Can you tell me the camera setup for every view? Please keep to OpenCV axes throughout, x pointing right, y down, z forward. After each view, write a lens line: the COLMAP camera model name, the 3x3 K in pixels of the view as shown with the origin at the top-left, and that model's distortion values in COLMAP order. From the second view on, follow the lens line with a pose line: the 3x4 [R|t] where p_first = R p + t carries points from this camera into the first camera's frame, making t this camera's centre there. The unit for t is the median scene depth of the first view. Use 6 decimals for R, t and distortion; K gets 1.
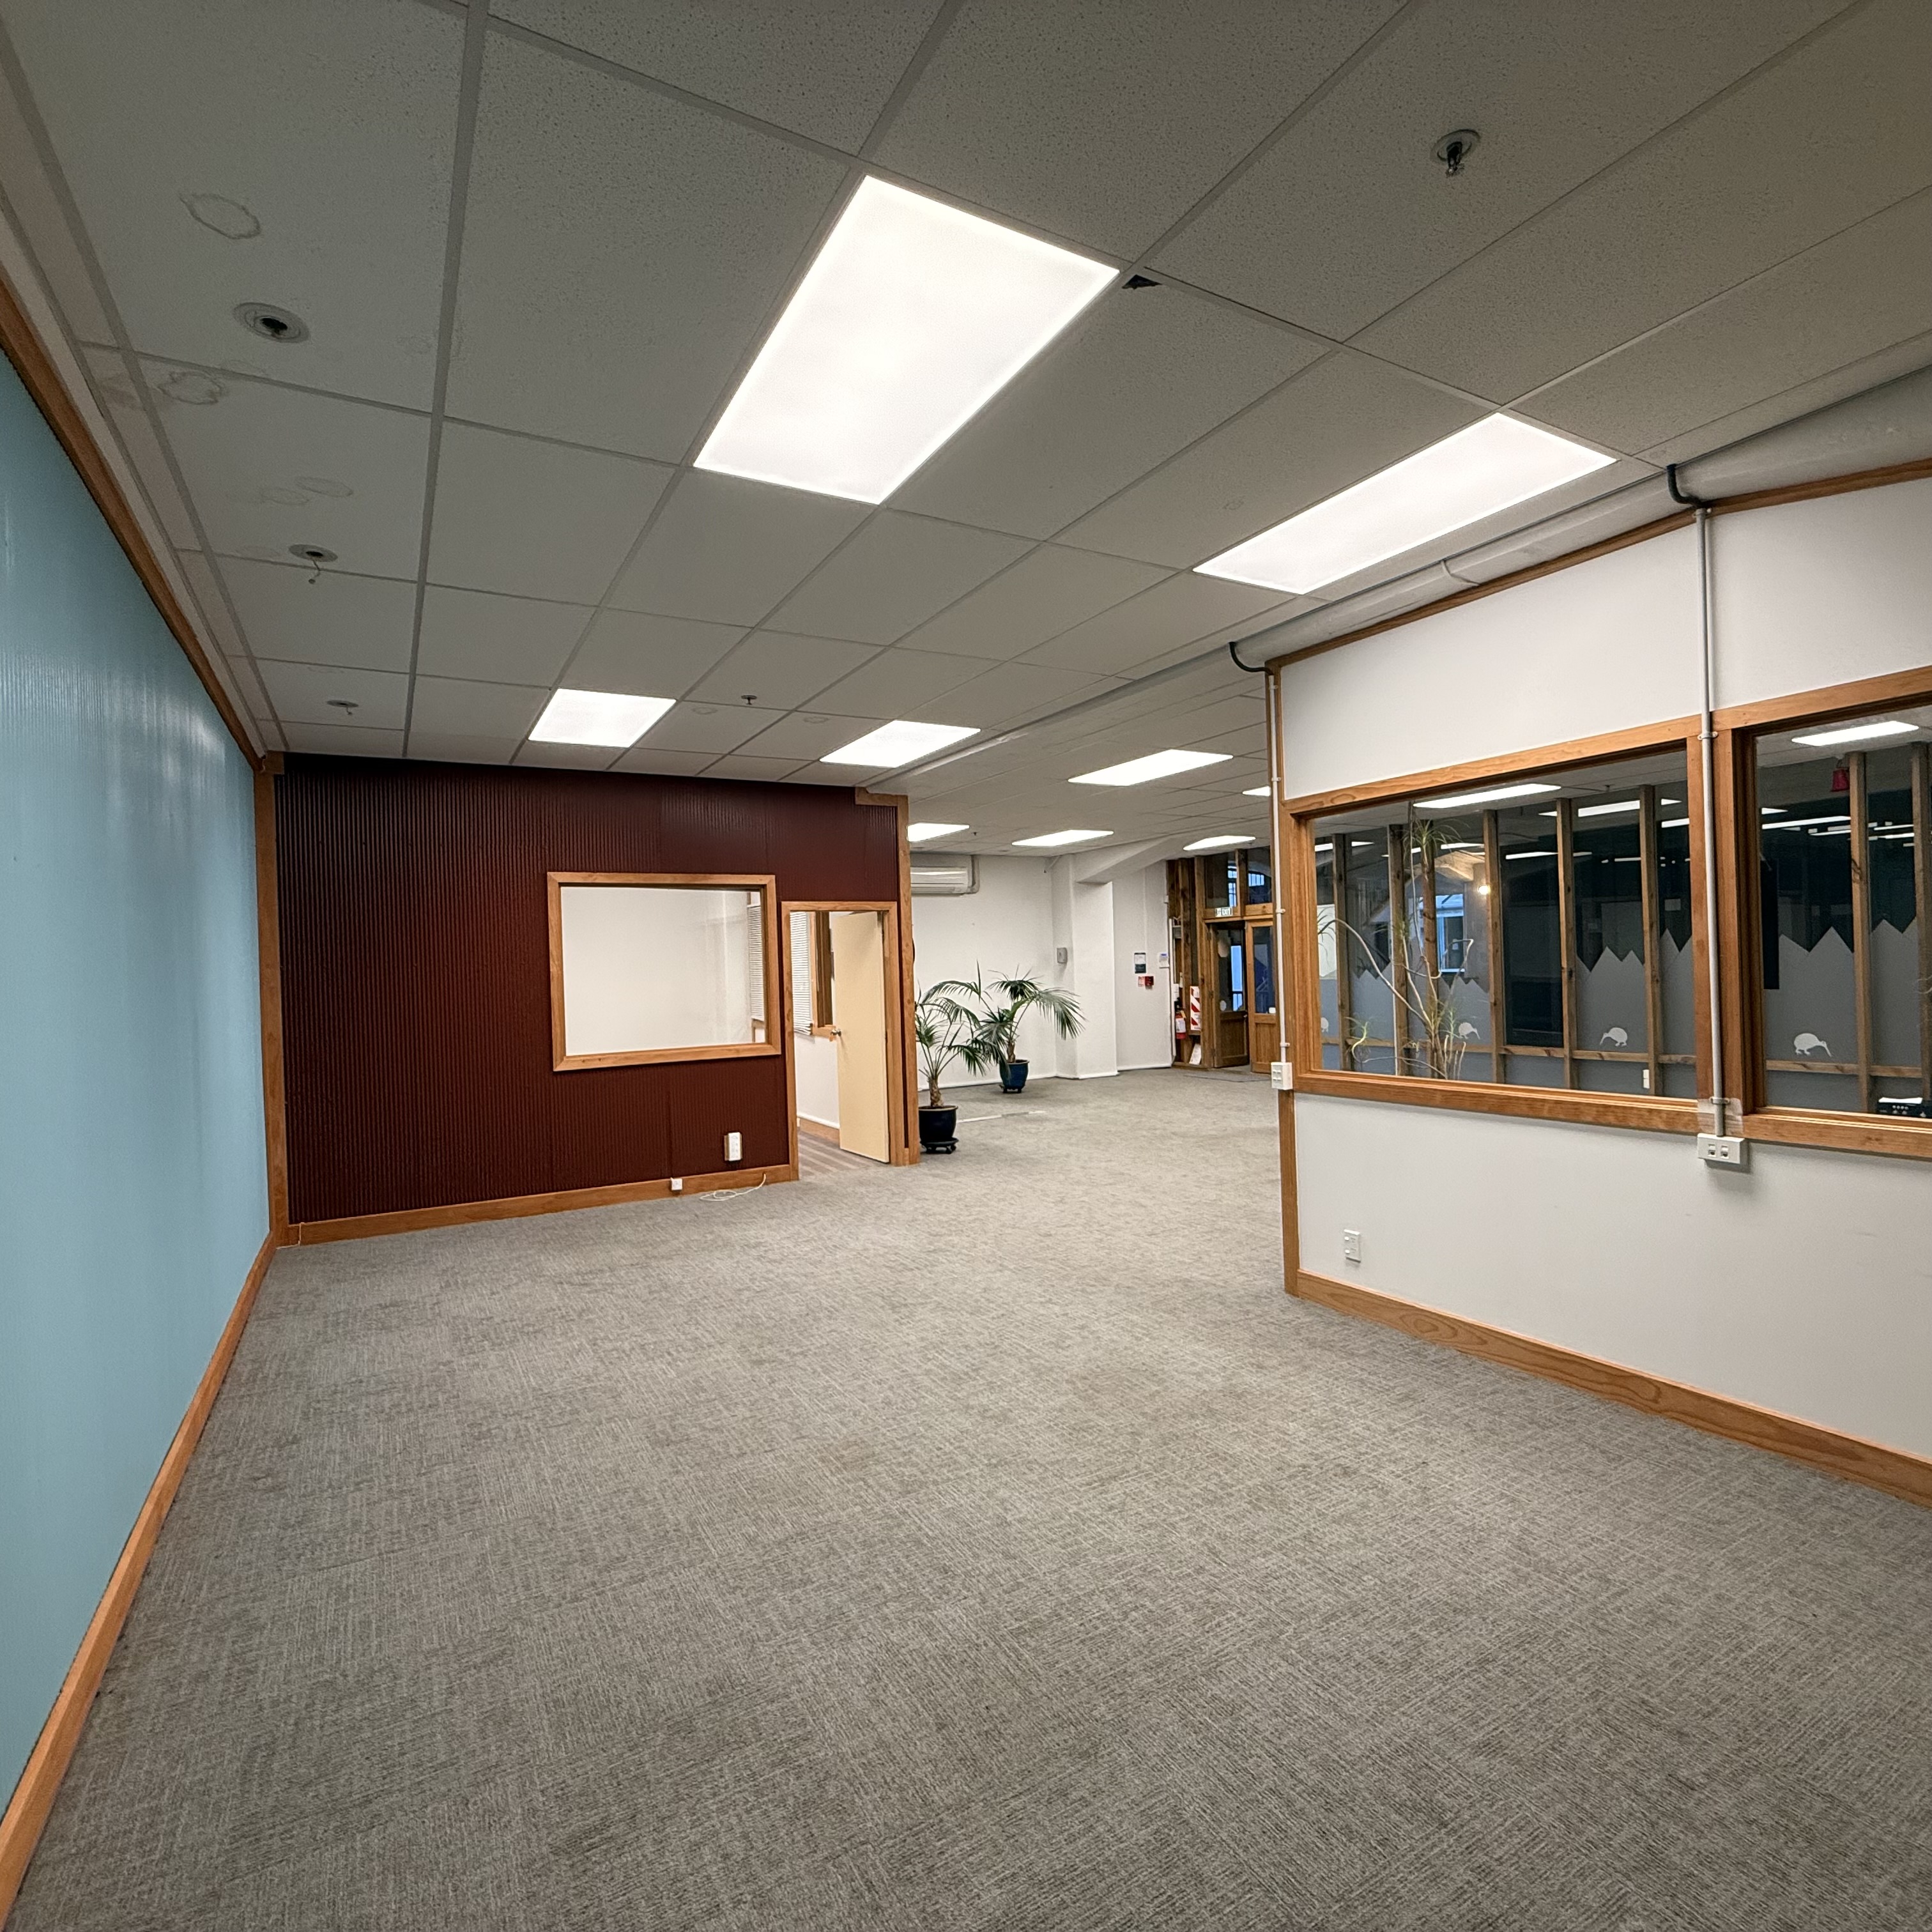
lens RADIAL K [[1023.6, 0, 959.7], [0, 1023.6, 969.8], [0, 0, 1]] dist [-0.003503, 0.002561]
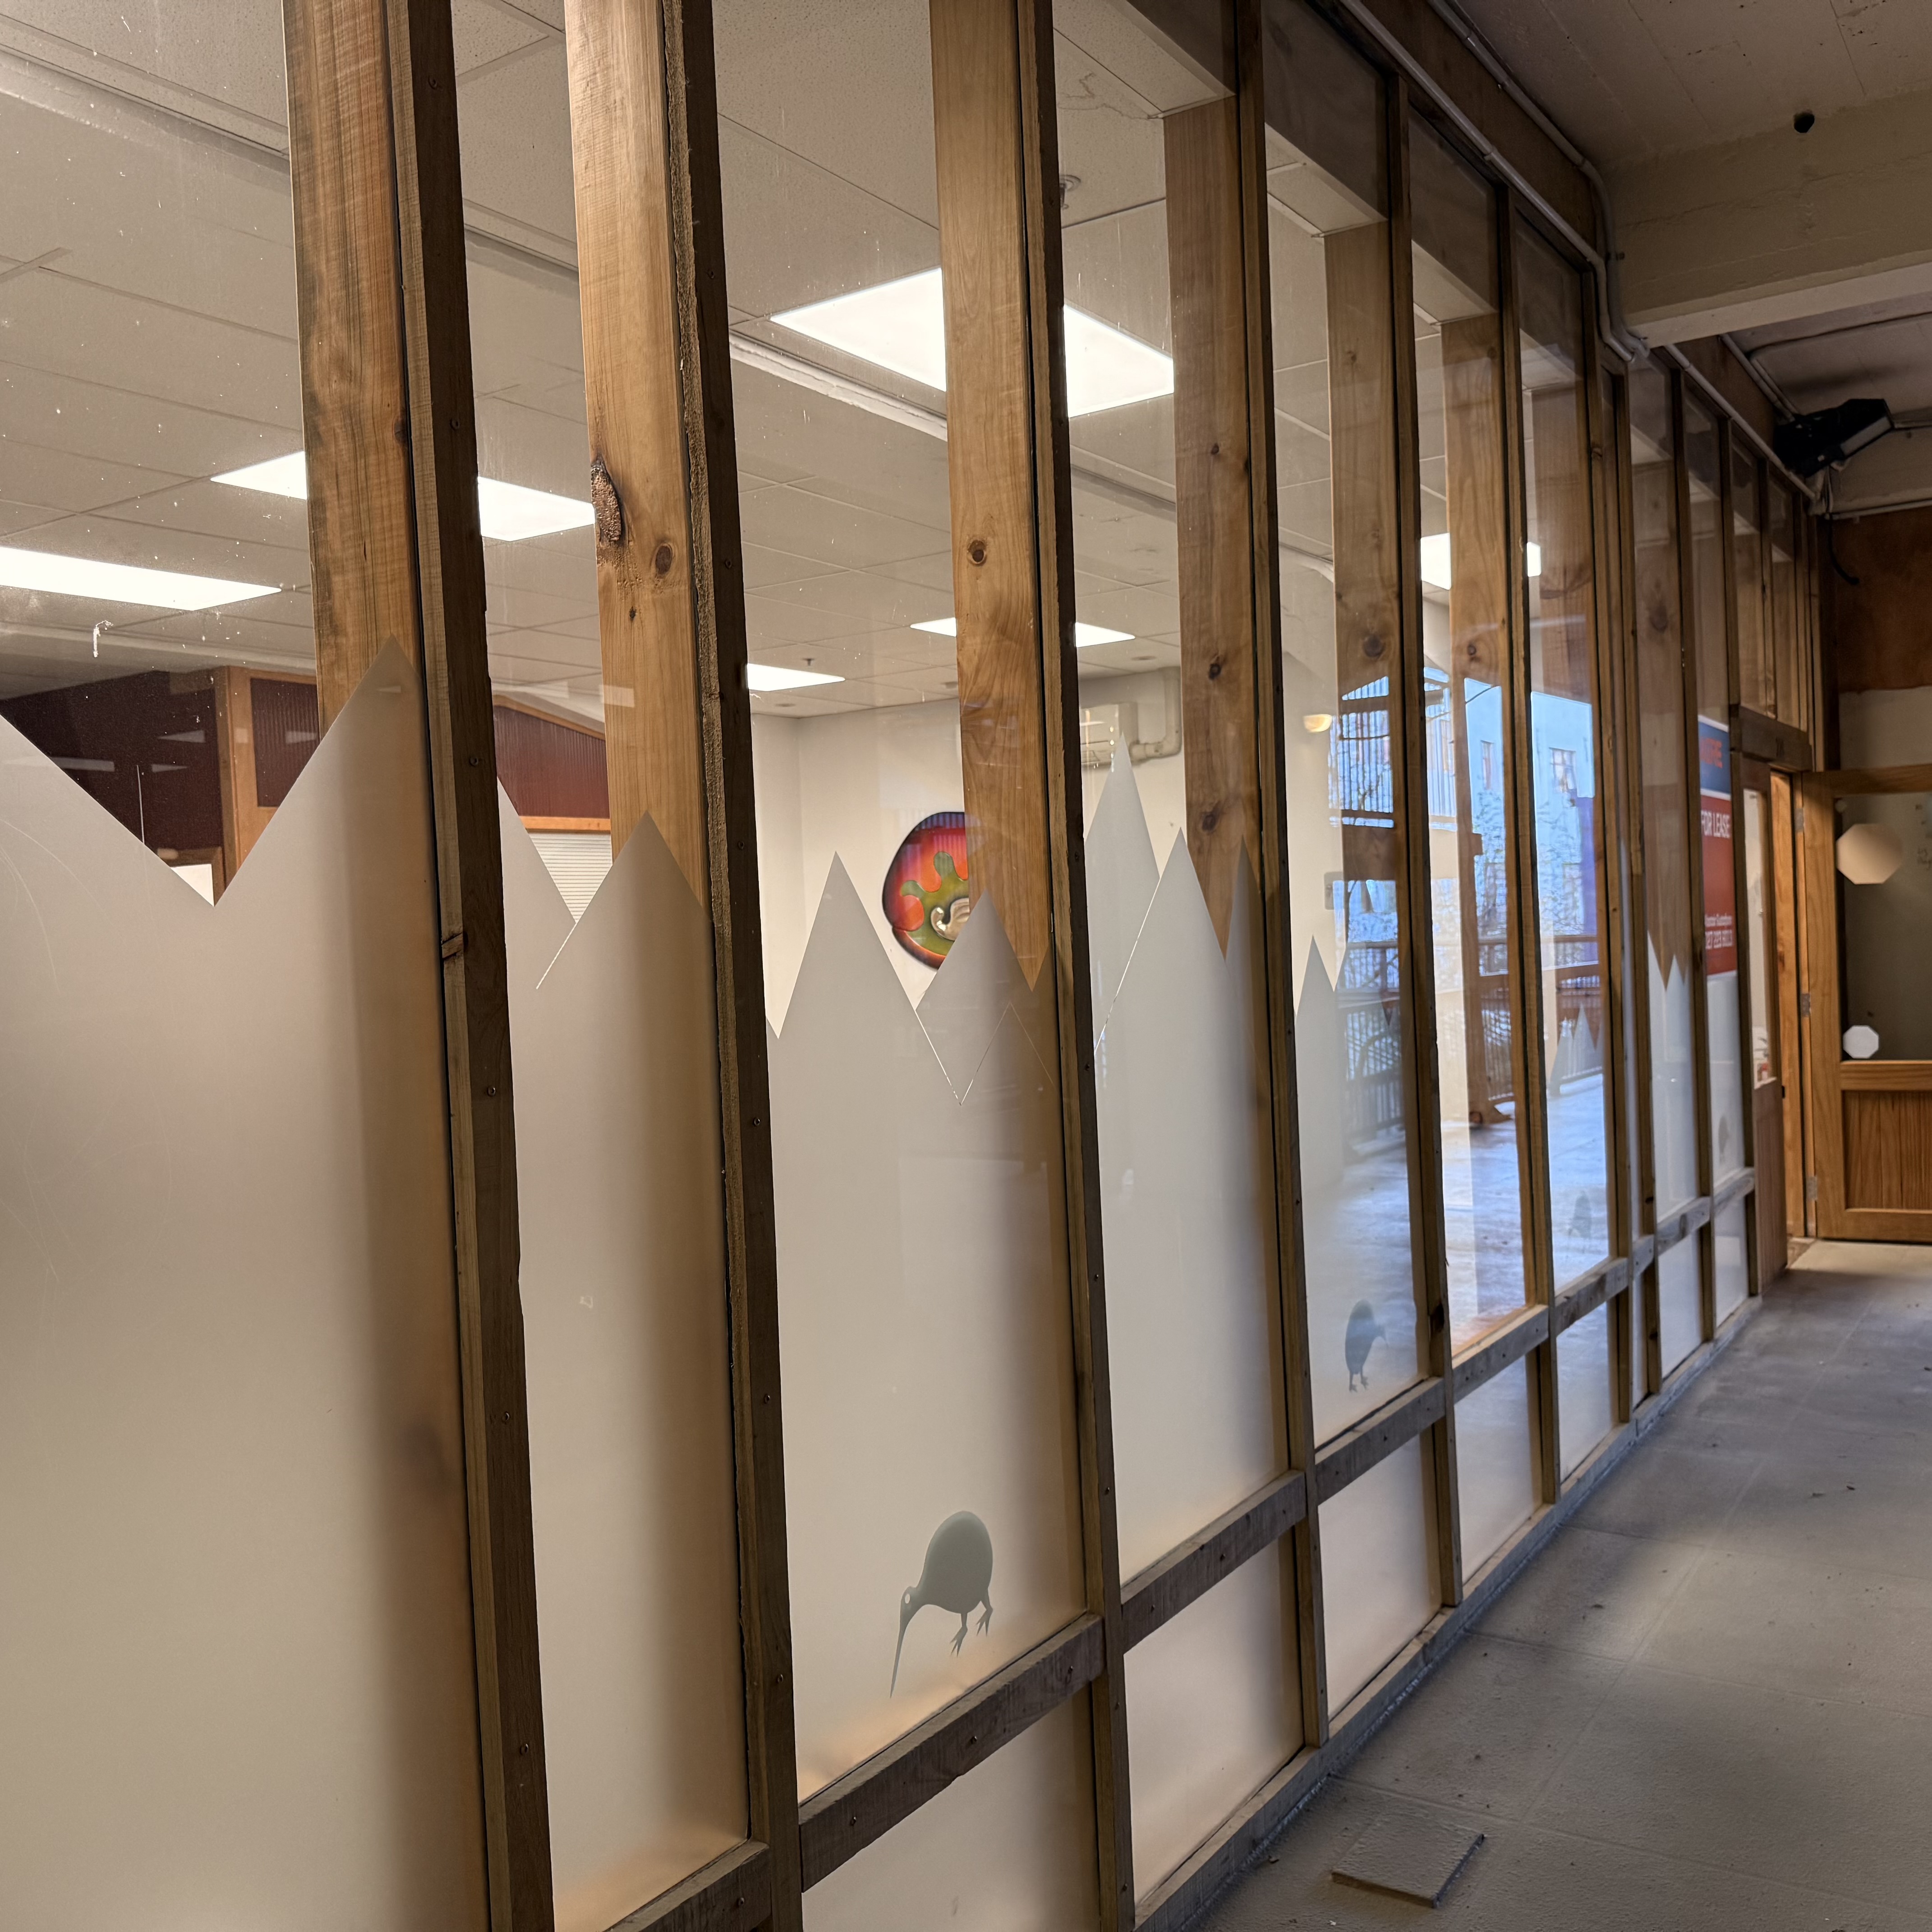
lens RADIAL K [[1819.0, 0, 981.6], [0, 1819.0, 976.1], [0, 0, 1]] dist [0.018664, 0.000000]
pose [[0.462865, 0.036007, -0.885697, 1.249977], [0.024061, 0.998296, 0.053158, -0.041590], [0.886102, -0.045916, 0.461210, 1.016523]]
